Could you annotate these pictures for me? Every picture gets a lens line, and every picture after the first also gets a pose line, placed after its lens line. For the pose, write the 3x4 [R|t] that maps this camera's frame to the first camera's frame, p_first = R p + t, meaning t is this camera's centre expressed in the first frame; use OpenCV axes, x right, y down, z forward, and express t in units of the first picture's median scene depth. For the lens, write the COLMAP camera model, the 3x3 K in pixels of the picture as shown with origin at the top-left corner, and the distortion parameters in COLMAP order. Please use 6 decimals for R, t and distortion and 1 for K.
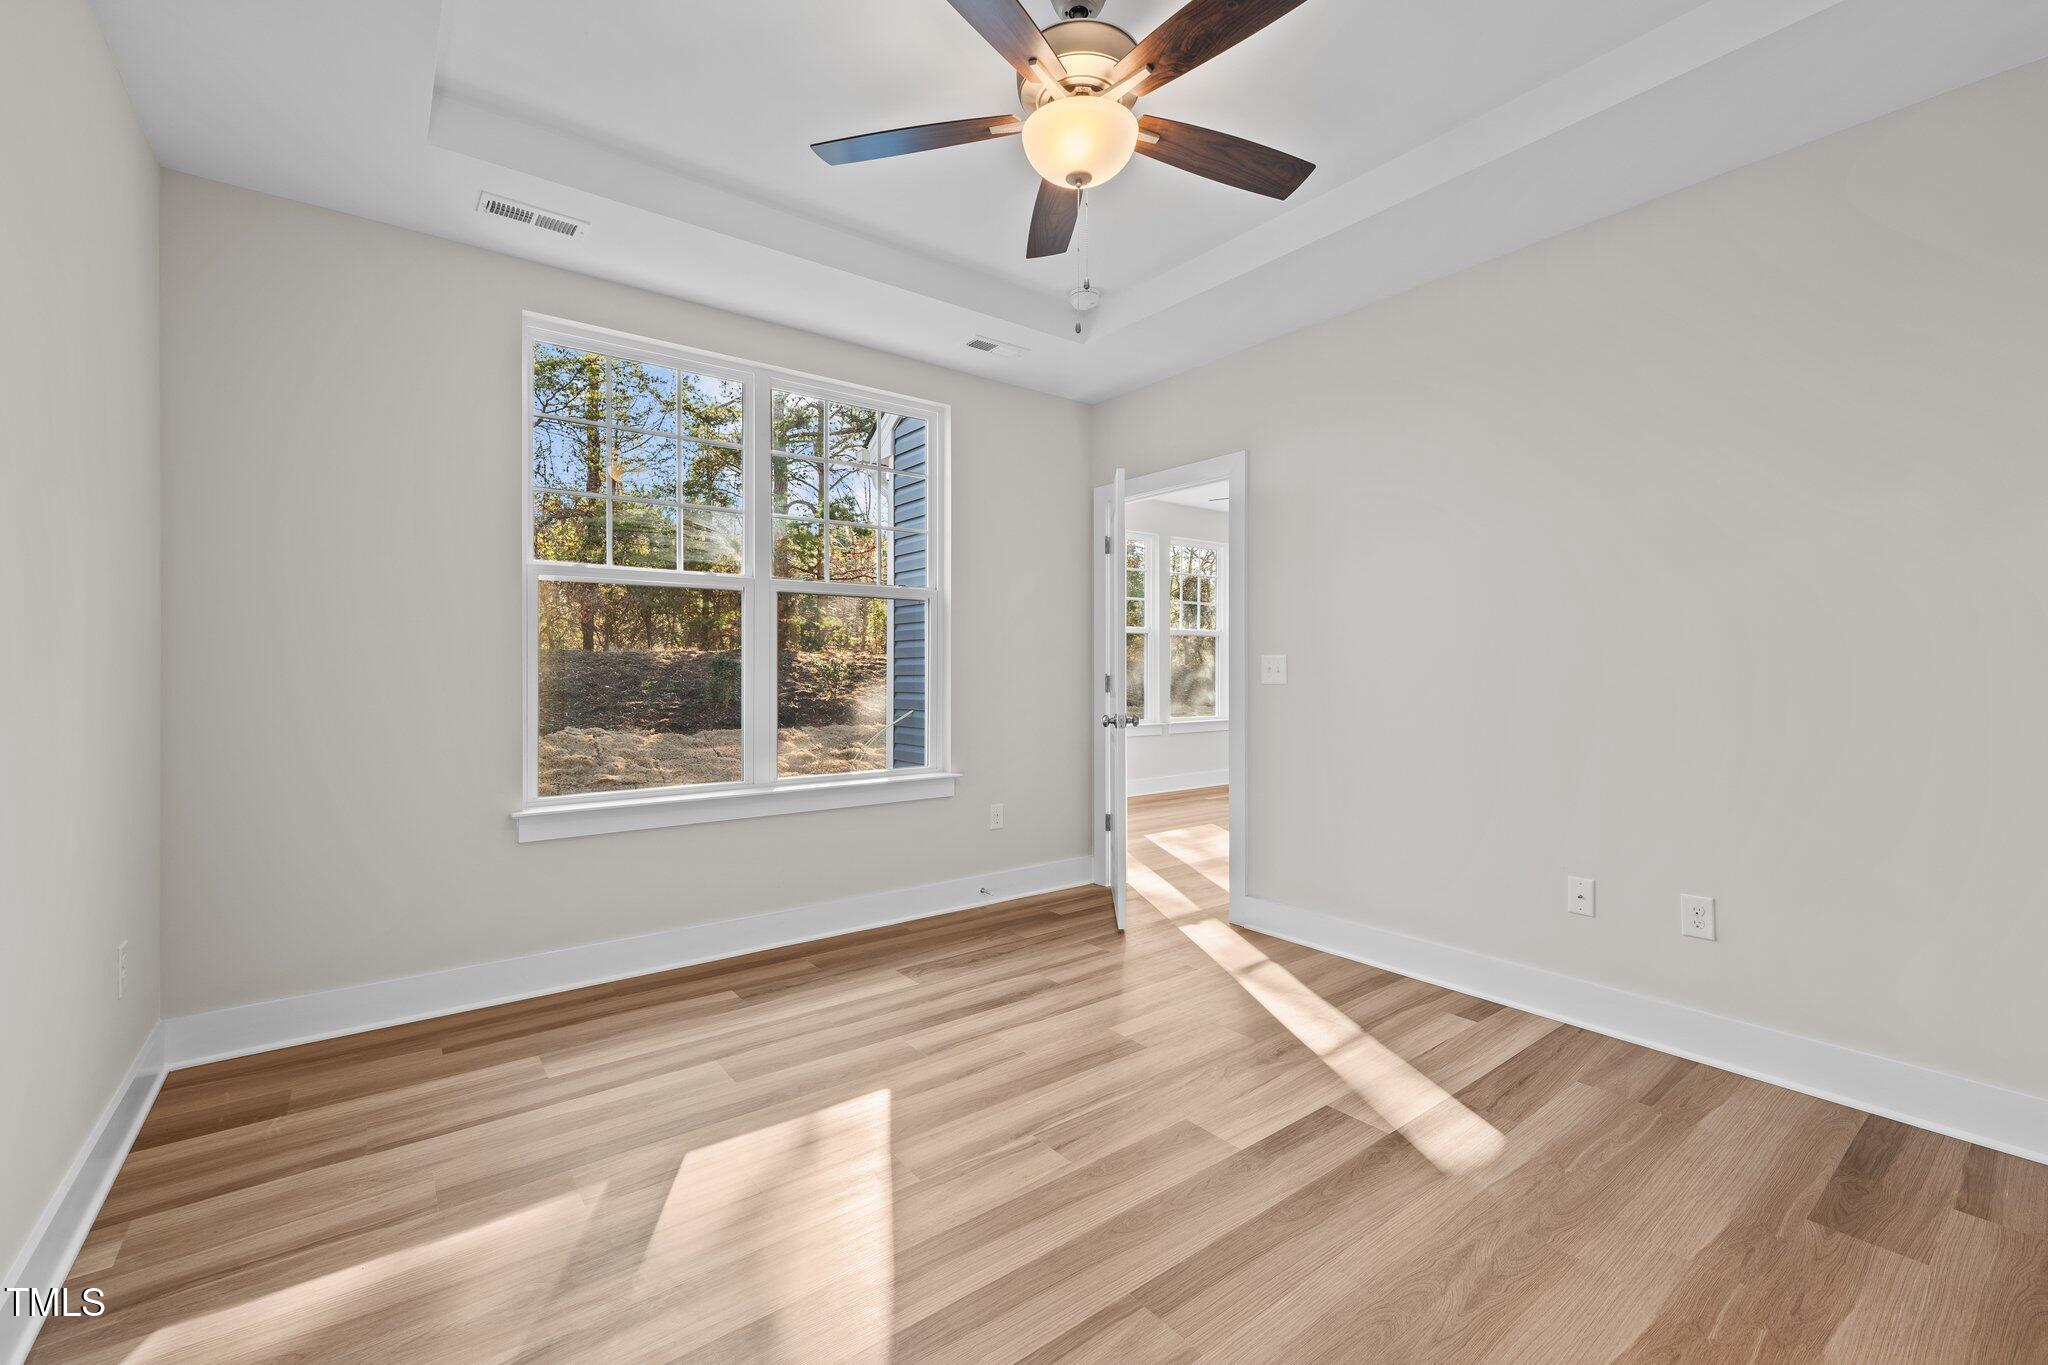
lens RADIAL K [[854.8, 0, 1026.6], [0, 854.8, 677.7], [0, 0, 1]] dist [0.001067, -0.000200]
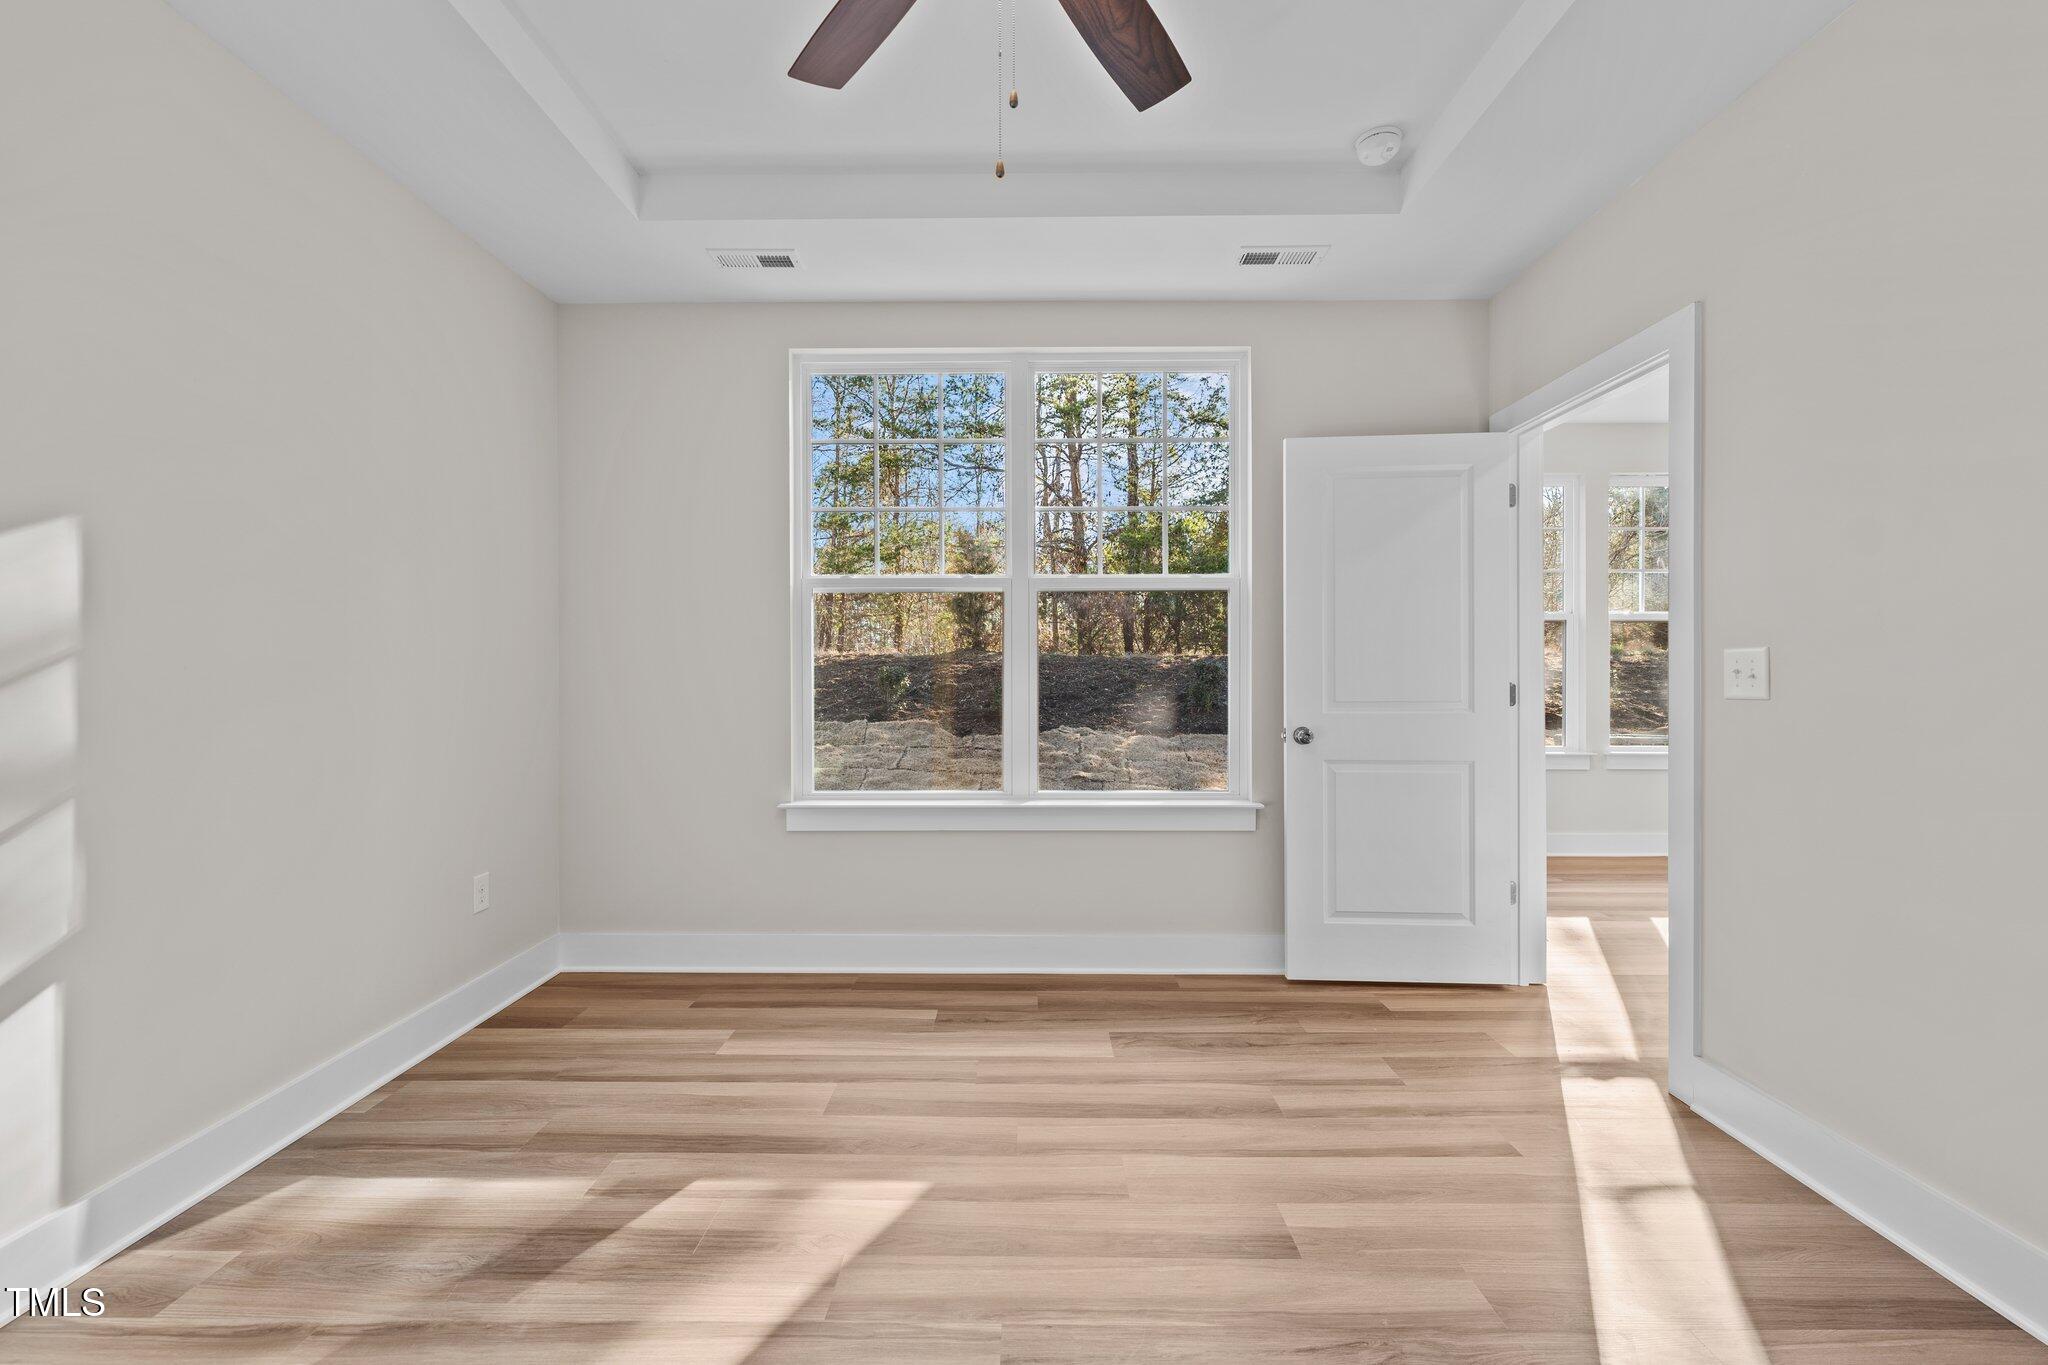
lens RADIAL K [[854.8, 0, 1026.6], [0, 854.8, 677.7], [0, 0, 1]] dist [0.001067, -0.000200]
pose [[0.786179, 0.002006, -0.617996, 0.309512], [-0.004790, 0.999984, -0.002847, -0.002475], [0.617981, 0.005198, 0.786176, 0.298815]]
